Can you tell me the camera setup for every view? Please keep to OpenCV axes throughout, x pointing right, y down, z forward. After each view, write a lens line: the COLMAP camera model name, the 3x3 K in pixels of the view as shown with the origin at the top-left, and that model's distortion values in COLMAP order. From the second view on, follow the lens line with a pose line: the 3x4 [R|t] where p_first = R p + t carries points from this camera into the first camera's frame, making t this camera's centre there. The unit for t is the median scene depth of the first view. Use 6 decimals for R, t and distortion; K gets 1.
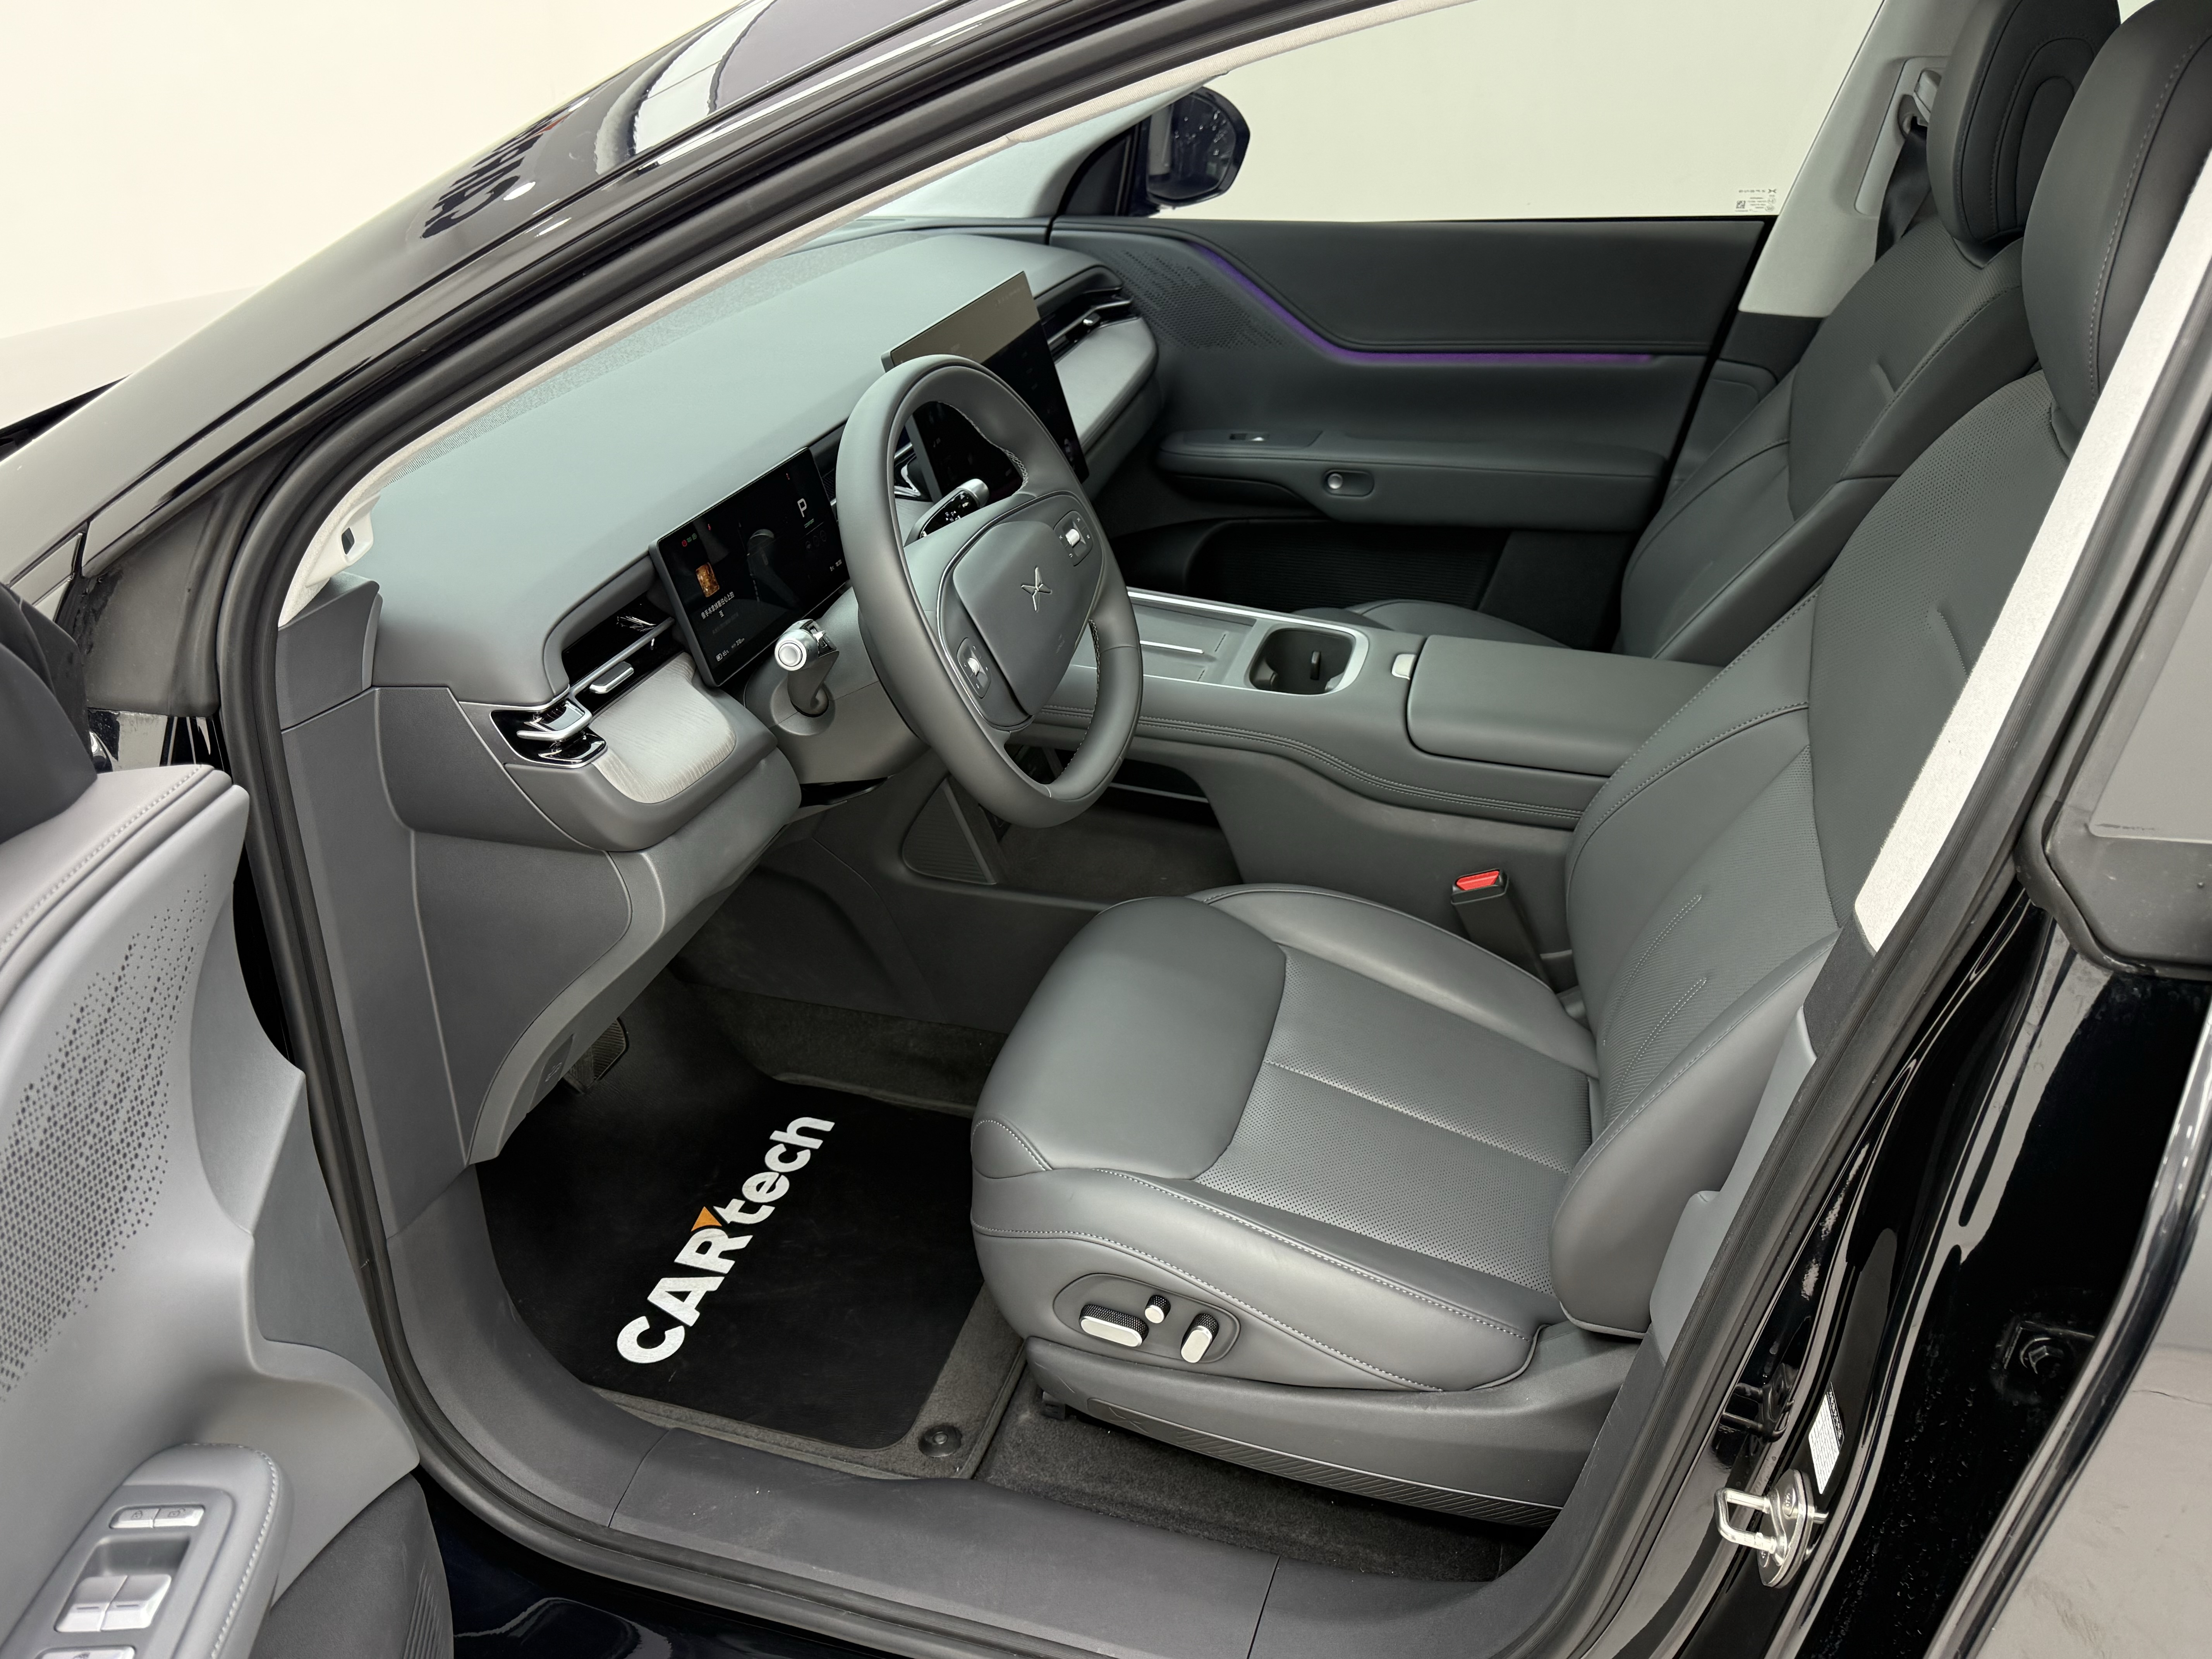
lens RADIAL K [[1695.2, 0, 1101.1], [0, 1695.2, 842.0], [0, 0, 1]] dist [0.138059, -0.226227]
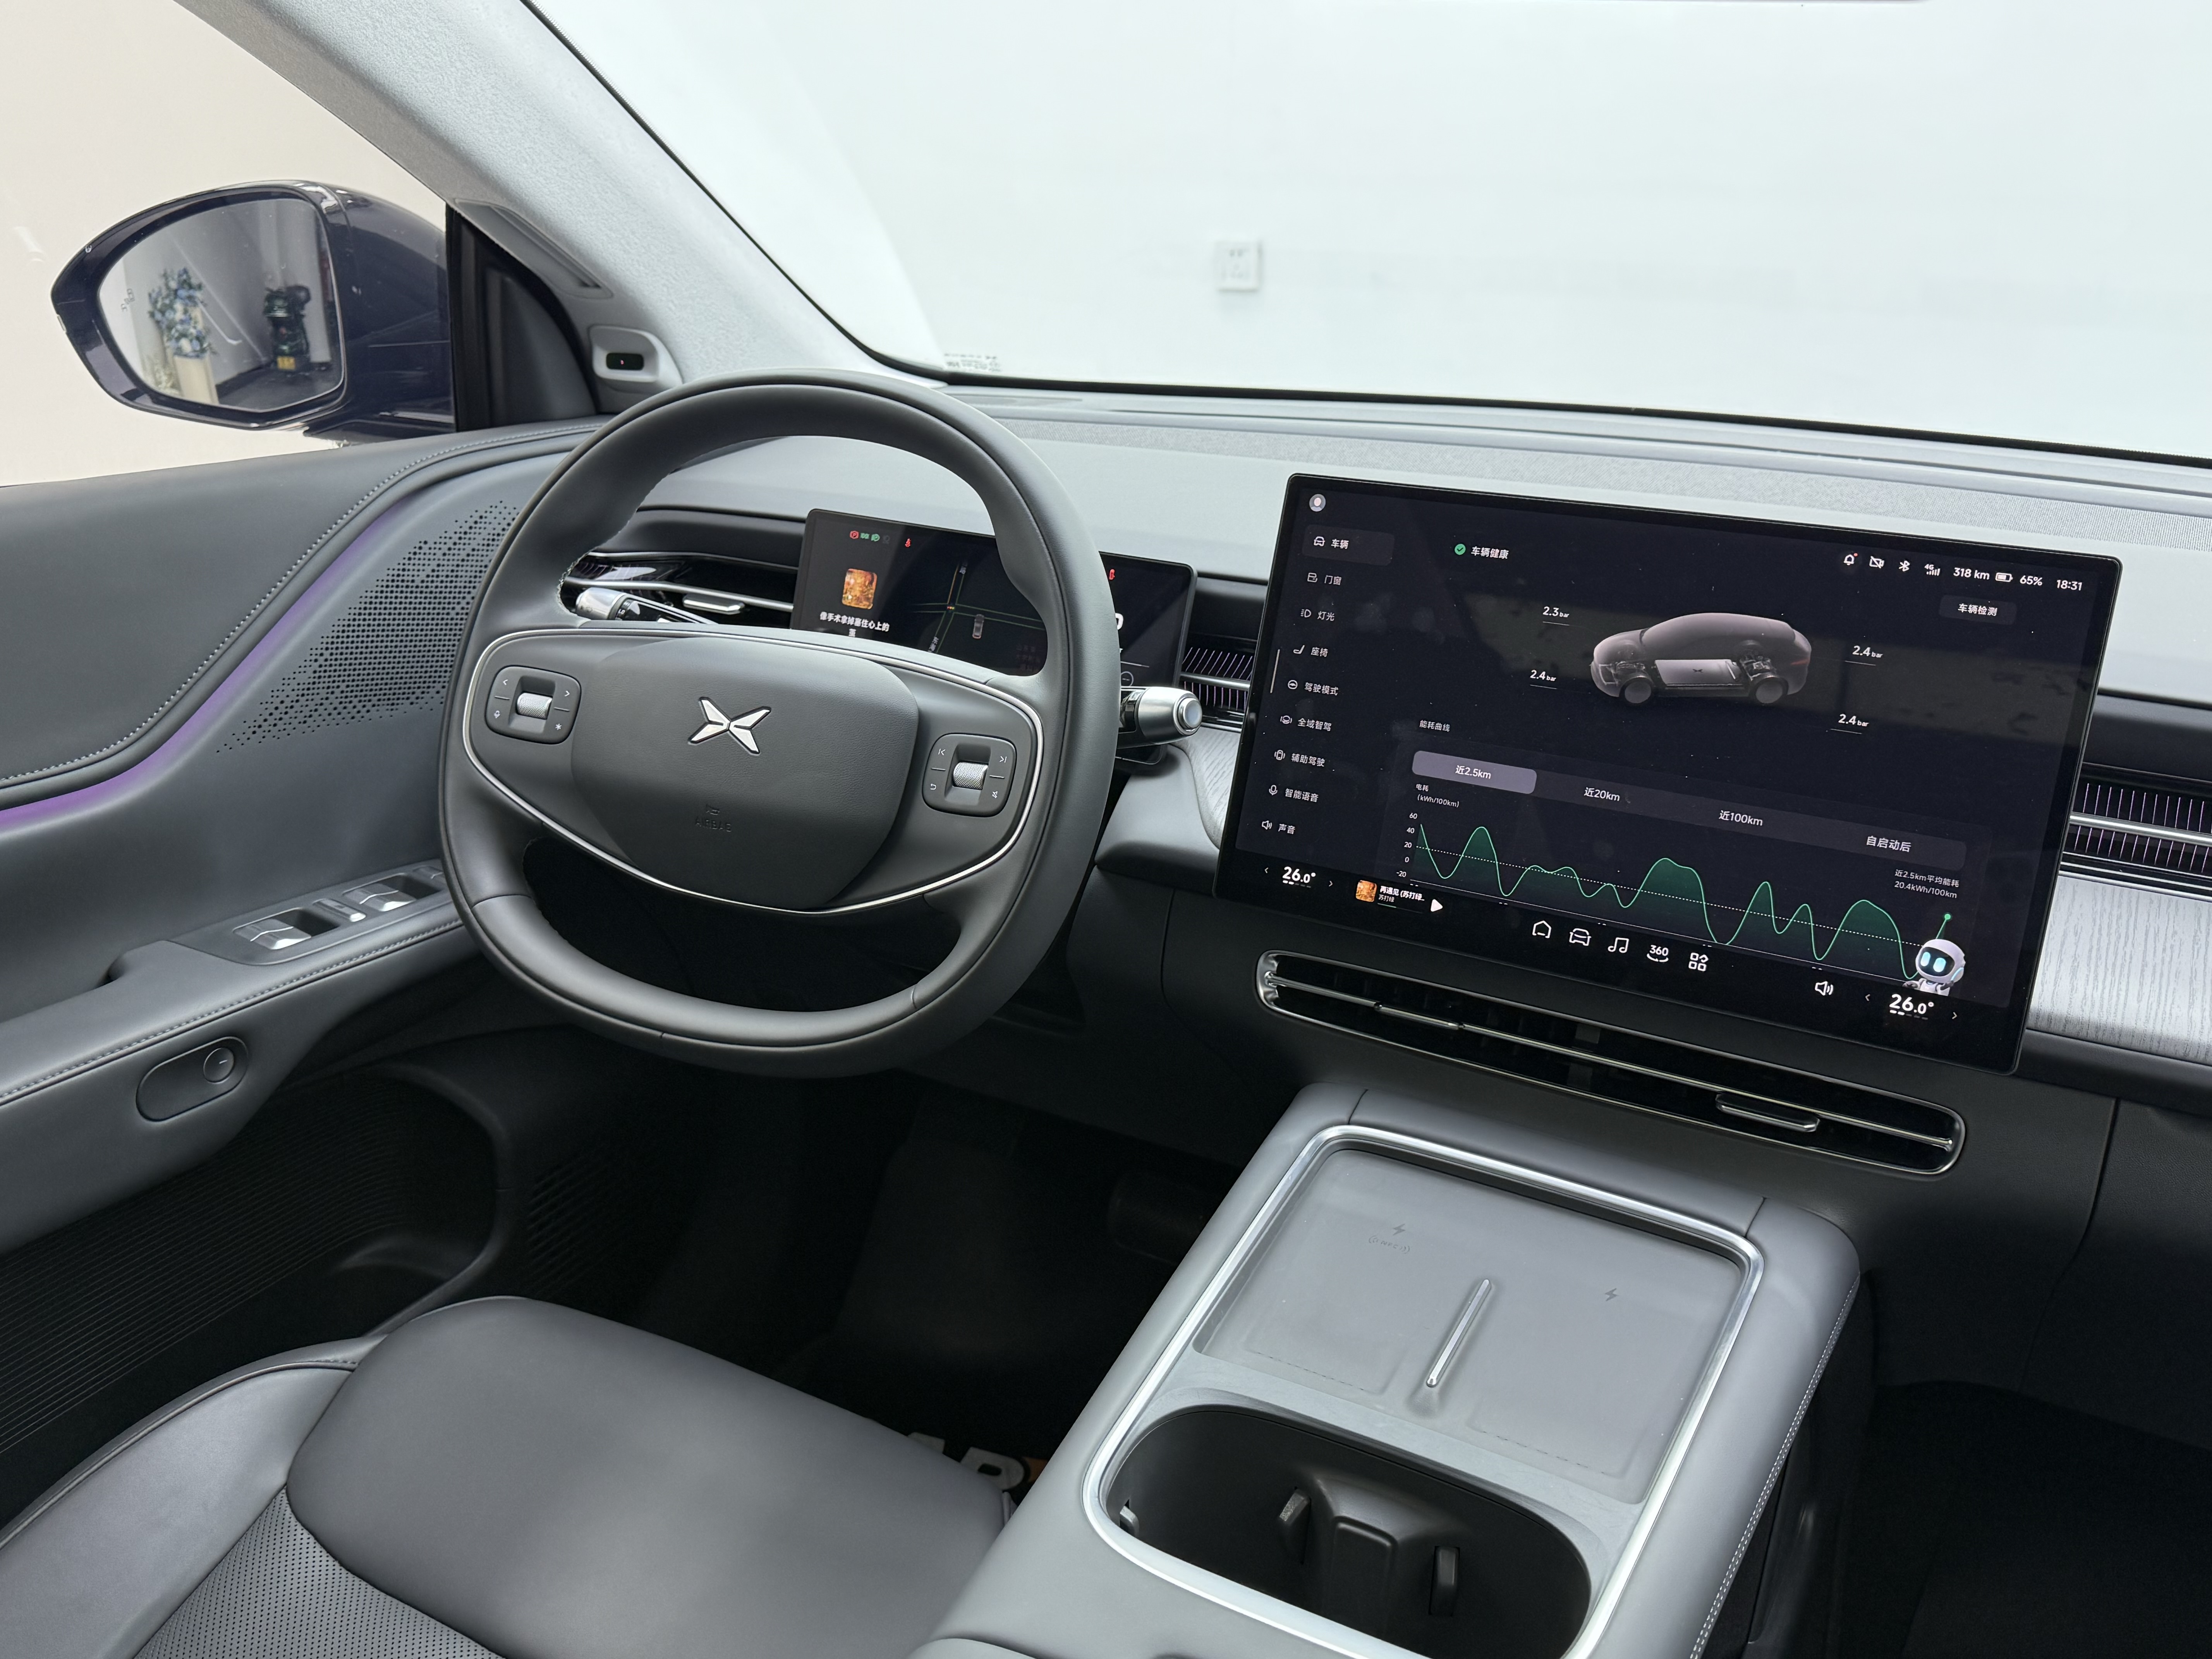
lens RADIAL K [[1817.3, 0, 1106.0], [0, 1817.3, 829.5], [0, 0, 1]] dist [0.133269, -0.328439]
pose [[-0.221057, 0.334536, -0.916089, 0.453464], [-0.491307, 0.773227, 0.400920, -0.369439], [0.842467, 0.538707, -0.006567, 0.916454]]
